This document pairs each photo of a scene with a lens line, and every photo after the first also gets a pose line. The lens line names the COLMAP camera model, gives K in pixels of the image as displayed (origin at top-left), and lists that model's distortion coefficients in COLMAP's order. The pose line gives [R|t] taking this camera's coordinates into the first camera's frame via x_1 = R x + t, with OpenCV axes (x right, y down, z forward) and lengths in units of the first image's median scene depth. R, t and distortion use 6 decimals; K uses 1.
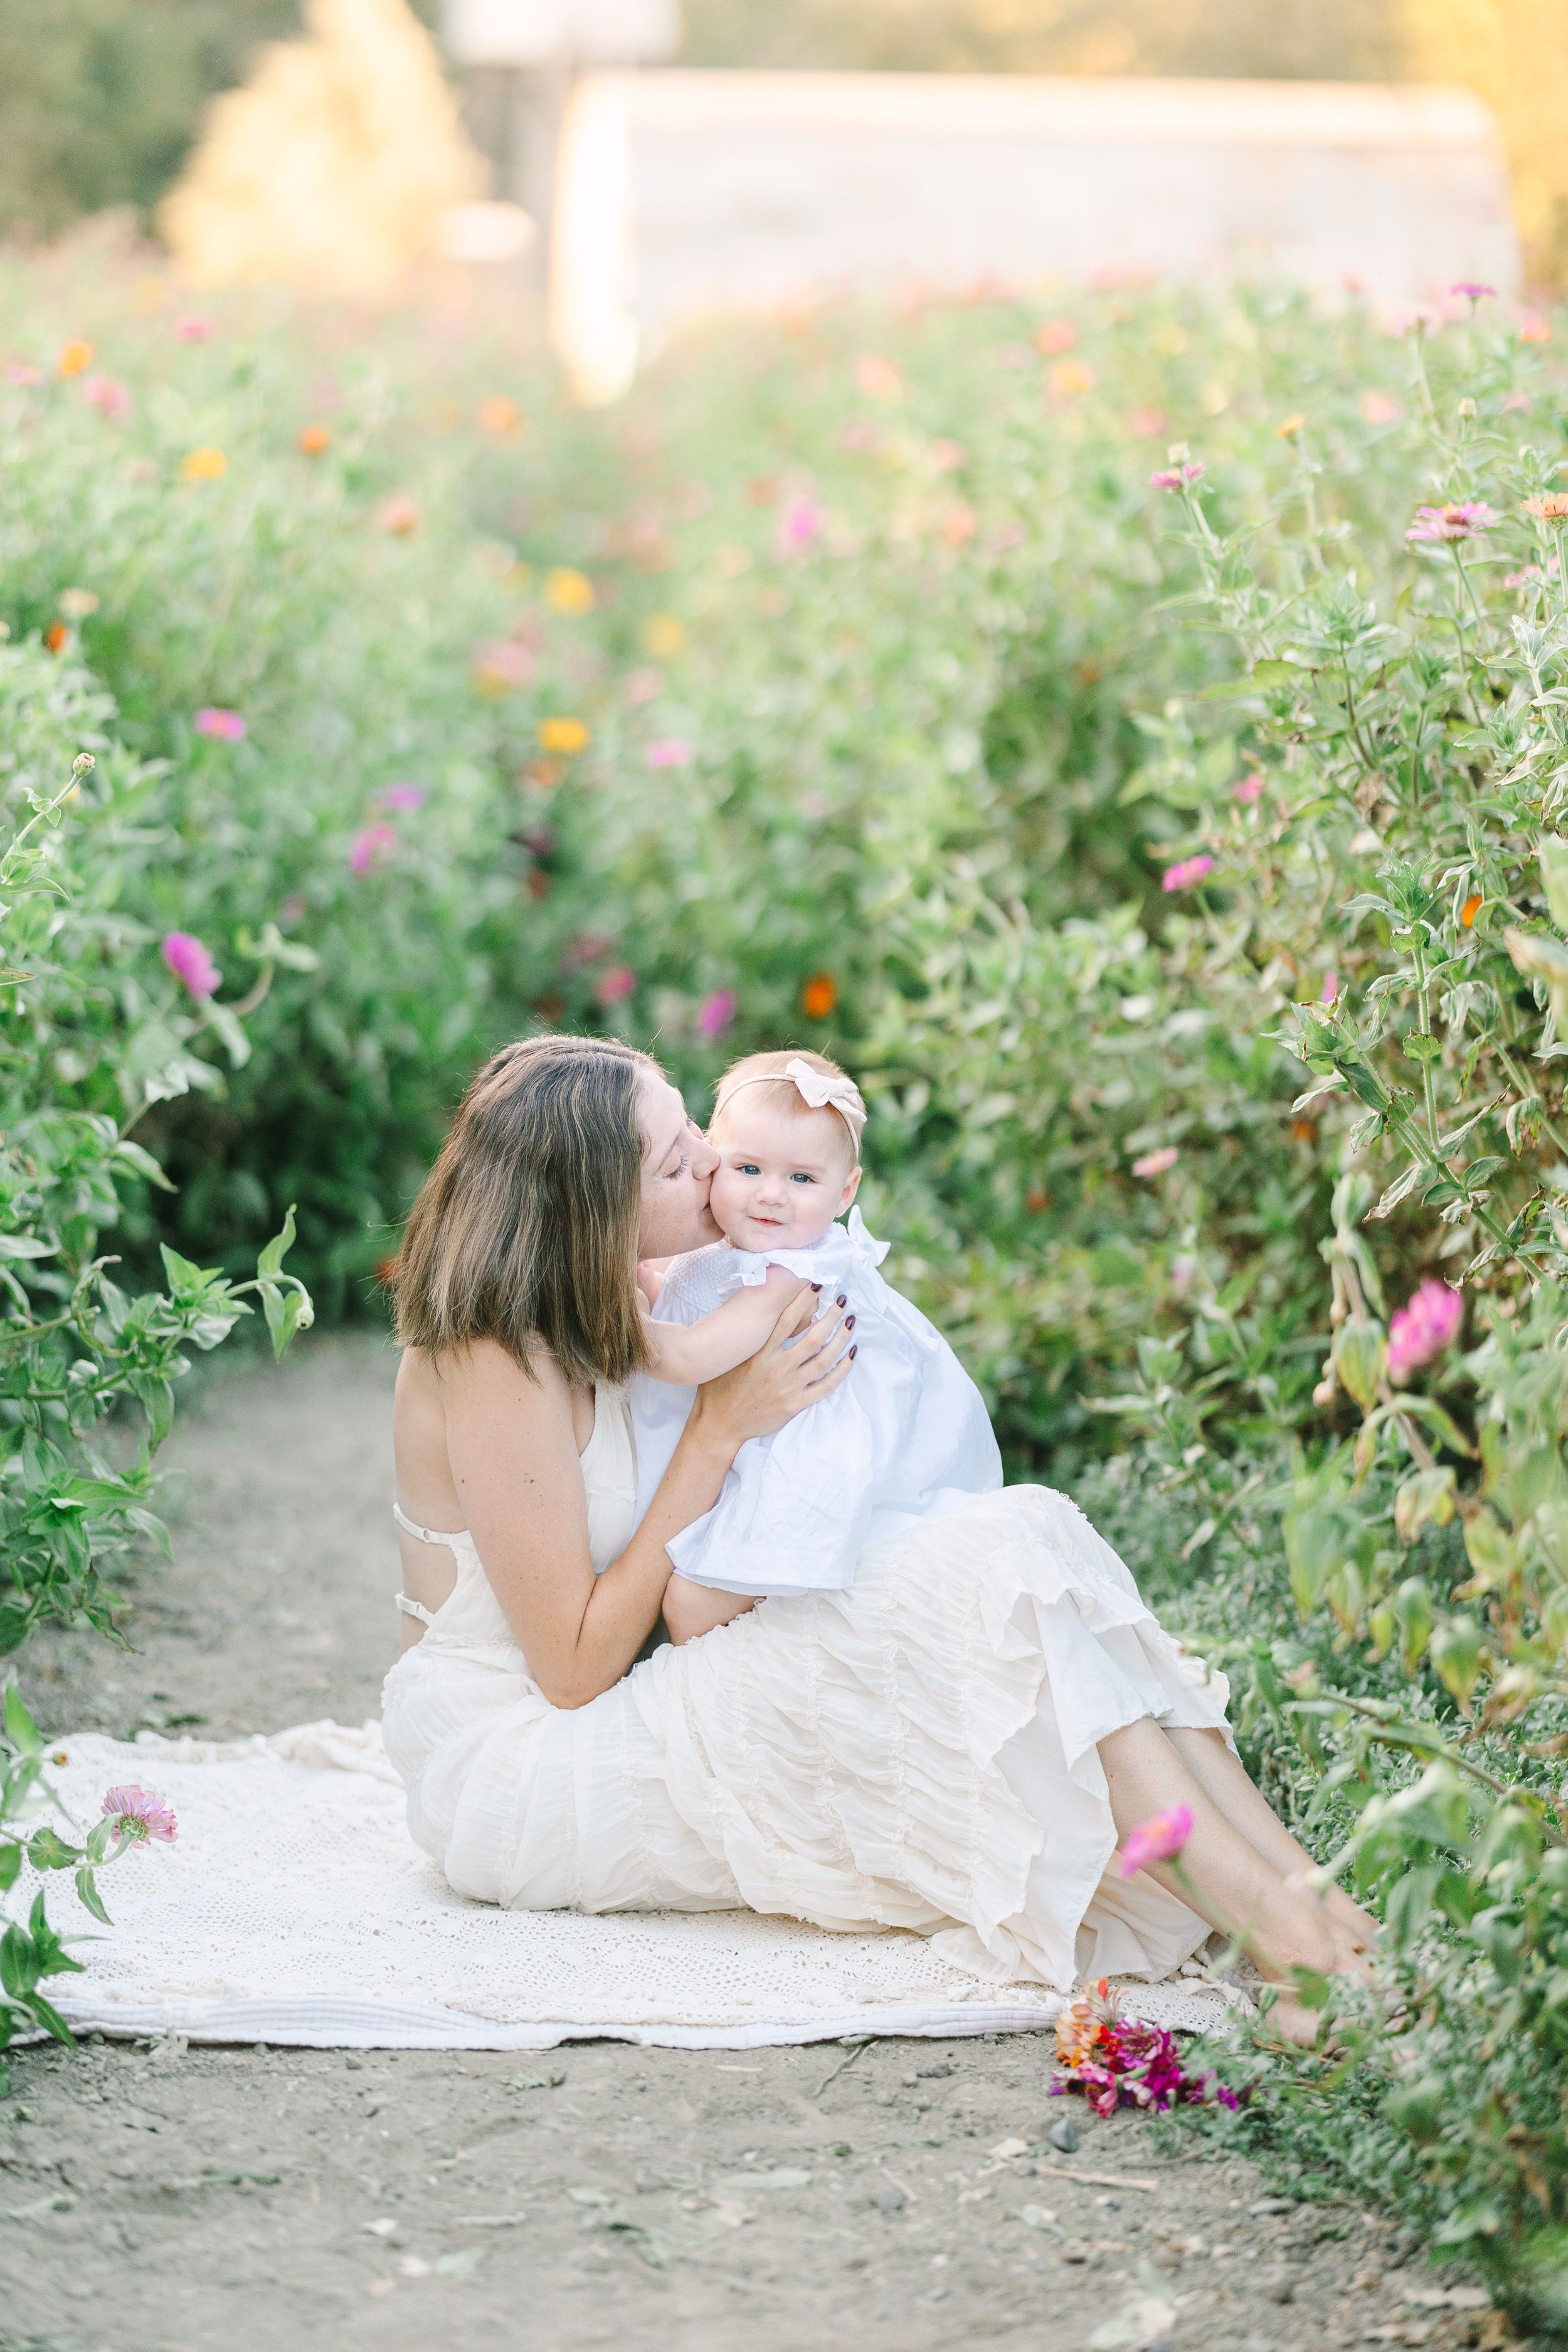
lens RADIAL K [[7105.8, 0, 782.2], [0, 7105.8, 1174.0], [0, 0, 1]] dist [0.163013, -1.383149]
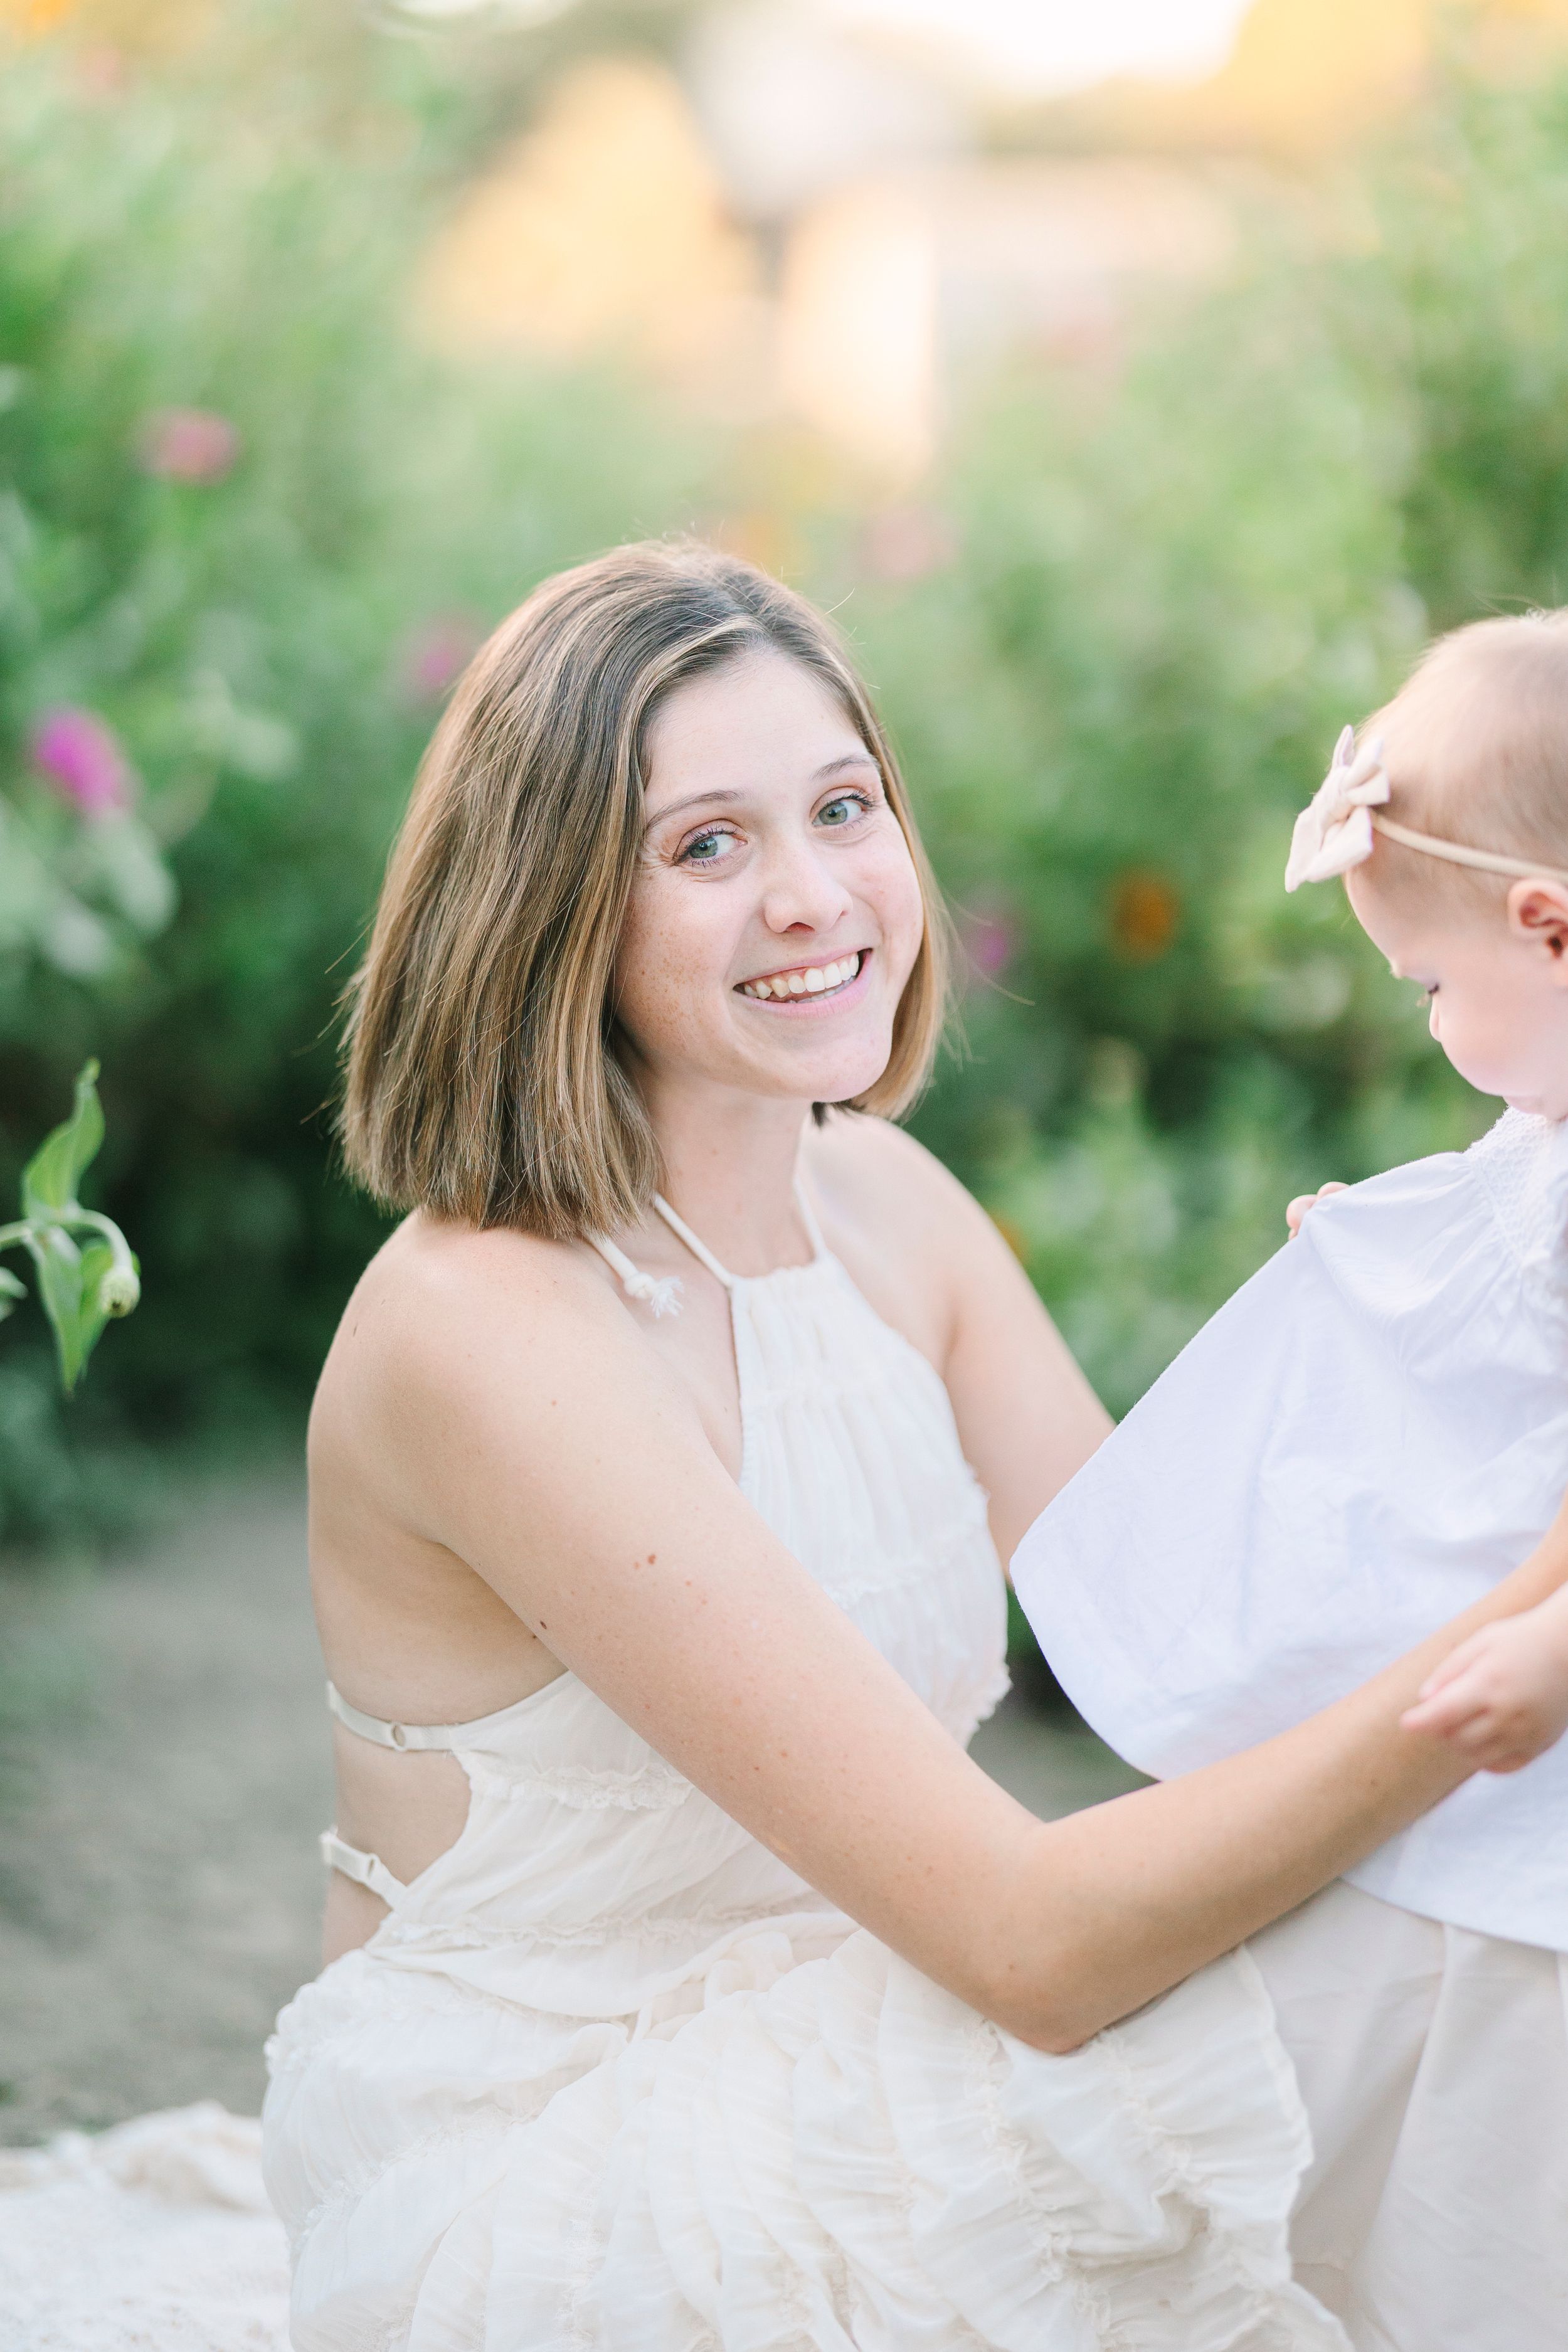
lens RADIAL K [[7105.8, 0, 782.2], [0, 7105.8, 1174.0], [0, 0, 1]] dist [0.163013, -1.383149]
pose [[0.998614, -0.022542, -0.047551, 0.001974], [0.021109, 0.999314, -0.030437, 0.027367], [0.048204, 0.029391, 0.998405, 0.500113]]
